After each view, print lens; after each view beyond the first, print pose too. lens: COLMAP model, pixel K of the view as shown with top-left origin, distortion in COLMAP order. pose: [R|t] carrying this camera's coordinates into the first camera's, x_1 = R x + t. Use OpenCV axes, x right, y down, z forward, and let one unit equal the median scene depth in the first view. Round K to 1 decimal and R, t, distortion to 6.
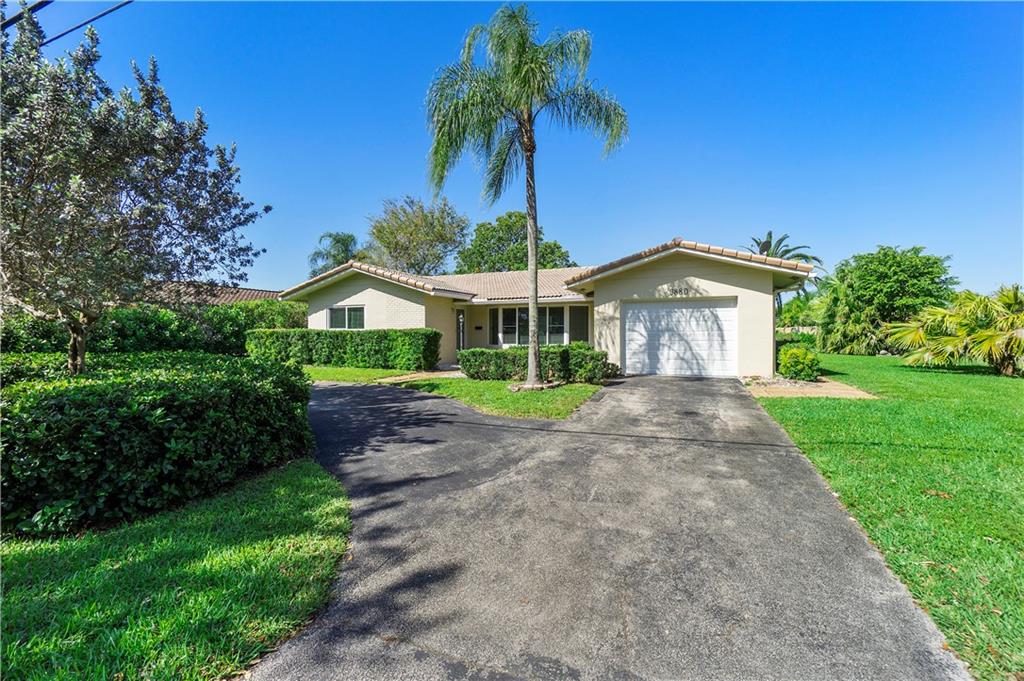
lens RADIAL K [[437.3, 0, 515.9], [0, 437.3, 338.3], [0, 0, 1]] dist [-0.000678, -0.000102]
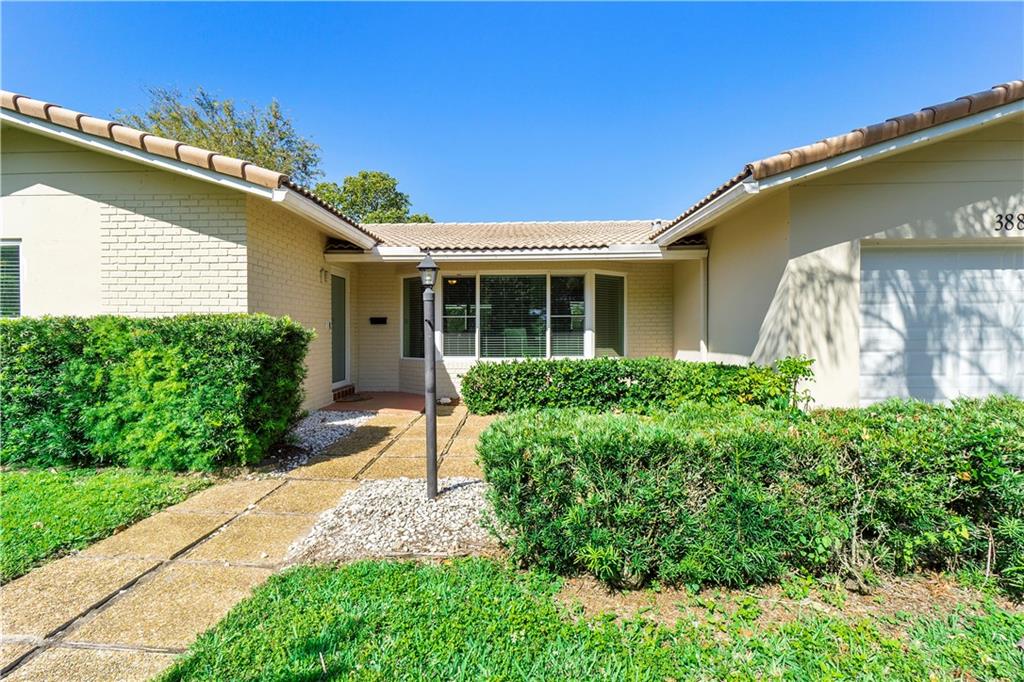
lens RADIAL K [[437.3, 0, 502.0], [0, 437.3, 335.8], [0, 0, 1]] dist [-0.000678, -0.000102]
pose [[0.941675, -0.003249, 0.336509, -0.147921], [0.003384, 0.999994, 0.000184, -0.008567], [-0.336508, 0.000966, 0.941680, 0.670999]]
